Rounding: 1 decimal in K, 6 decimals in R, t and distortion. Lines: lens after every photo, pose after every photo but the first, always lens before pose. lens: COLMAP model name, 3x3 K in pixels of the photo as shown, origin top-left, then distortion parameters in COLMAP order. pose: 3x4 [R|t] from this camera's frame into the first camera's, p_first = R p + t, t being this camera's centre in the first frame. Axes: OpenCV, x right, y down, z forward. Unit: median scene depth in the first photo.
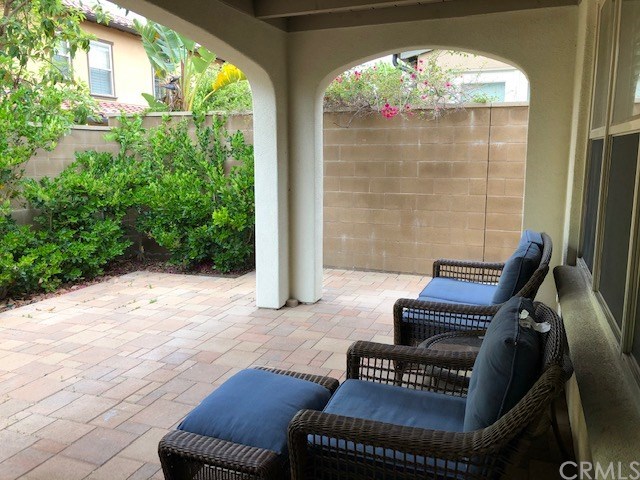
lens RADIAL K [[523.3, 0, 325.9], [0, 523.3, 236.4], [0, 0, 1]] dist [0.015120, -0.023679]
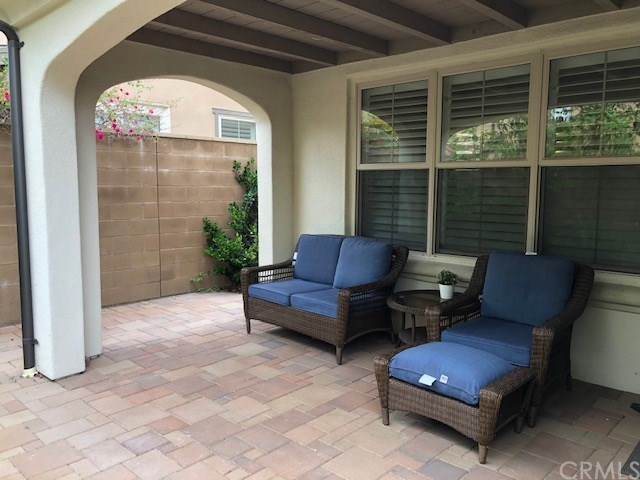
lens RADIAL K [[523.3, 0, 326.5], [0, 523.3, 241.5], [0, 0, 1]] dist [0.015120, -0.023679]
pose [[0.381479, -0.103167, 0.918602, -0.564028], [0.136694, 0.989123, 0.054321, -0.042614], [-0.914215, 0.104845, 0.391432, 0.277788]]
